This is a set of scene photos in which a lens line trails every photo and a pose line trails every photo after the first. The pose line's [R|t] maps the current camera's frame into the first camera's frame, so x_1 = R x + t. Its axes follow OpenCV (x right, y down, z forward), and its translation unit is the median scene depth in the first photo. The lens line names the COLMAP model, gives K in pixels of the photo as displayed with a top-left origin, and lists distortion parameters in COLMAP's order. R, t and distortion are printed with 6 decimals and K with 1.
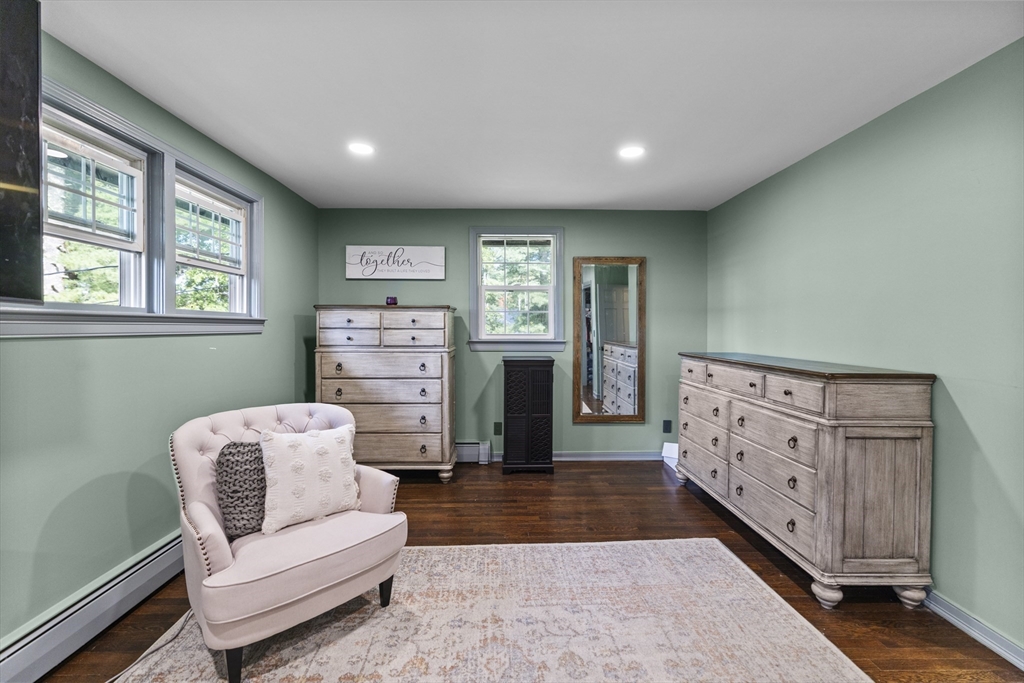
lens RADIAL K [[441.5, 0, 509.8], [0, 441.5, 336.1], [0, 0, 1]] dist [0.000660, 0.001242]
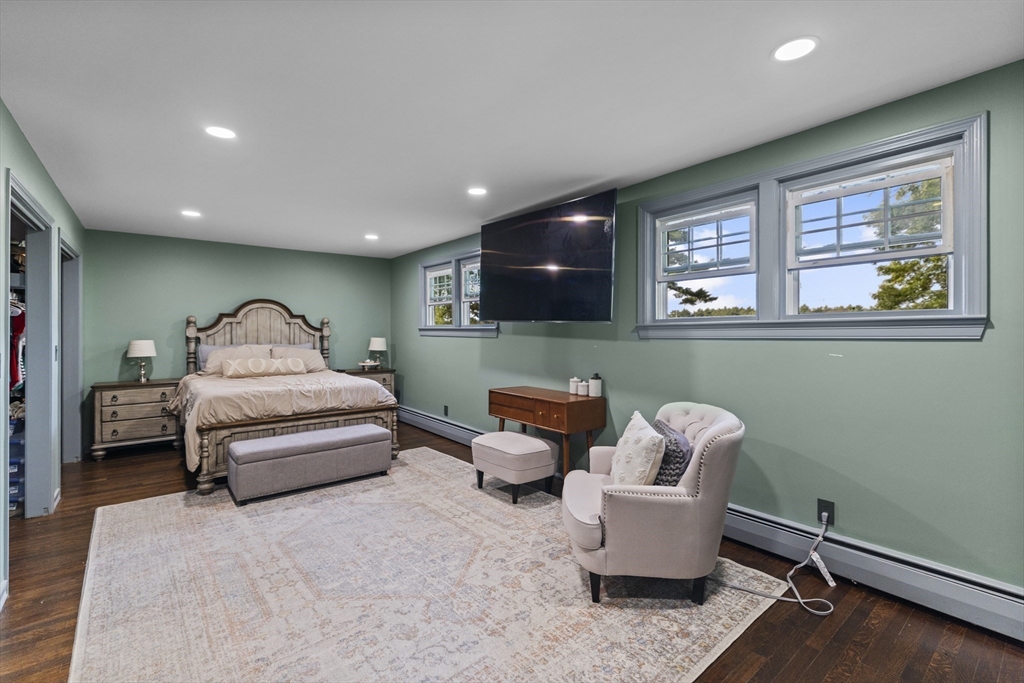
lens RADIAL K [[441.5, 0, 509.2], [0, 441.5, 335.0], [0, 0, 1]] dist [0.000660, 0.001242]
pose [[-0.791398, 0.004814, -0.611282, 0.561554], [-0.006287, 0.999852, 0.016014, -0.034888], [0.611269, 0.016517, -0.791251, 1.855624]]
